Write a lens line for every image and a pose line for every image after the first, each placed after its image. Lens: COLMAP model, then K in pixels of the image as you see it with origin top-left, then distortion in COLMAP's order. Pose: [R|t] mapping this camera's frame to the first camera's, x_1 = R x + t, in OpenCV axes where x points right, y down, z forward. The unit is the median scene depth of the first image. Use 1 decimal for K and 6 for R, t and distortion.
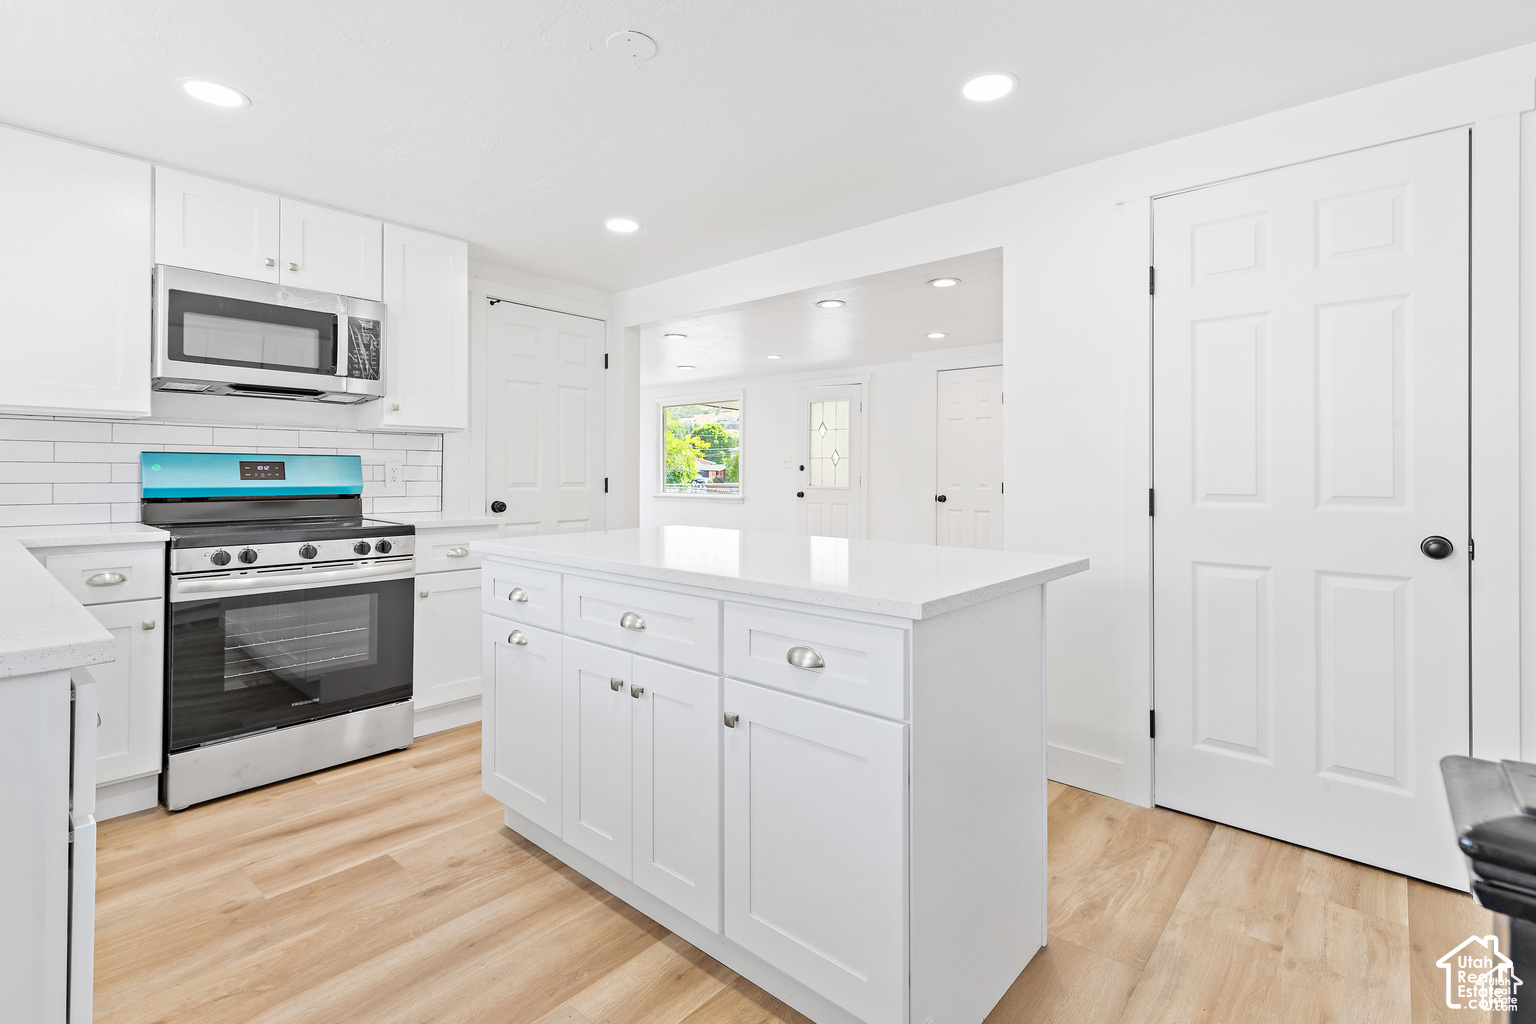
lens RADIAL K [[716.8, 0, 769.9], [0, 716.8, 466.5], [0, 0, 1]] dist [0.000491, -0.000280]
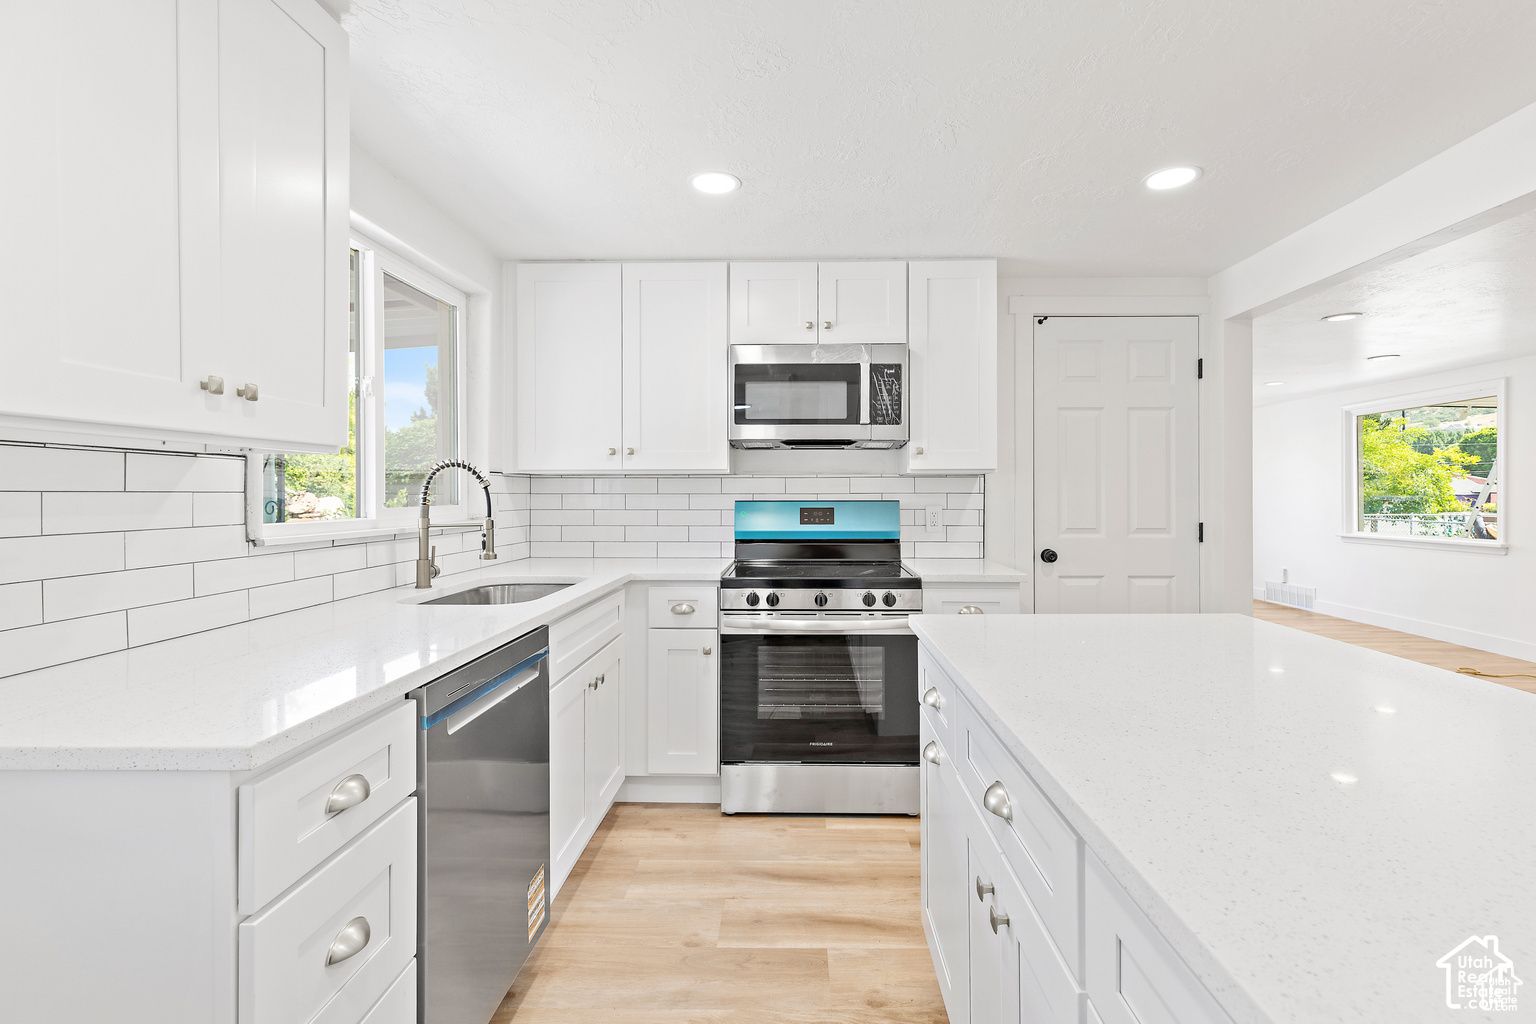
lens RADIAL K [[706.2, 0, 793.4], [0, 706.2, 494.0], [0, 0, 1]] dist [0.003719, 0.000111]
pose [[0.647459, -0.007909, -0.762060, 0.095349], [0.011991, 0.999928, -0.000189, -0.029101], [0.762006, -0.009015, 0.647507, 0.282616]]
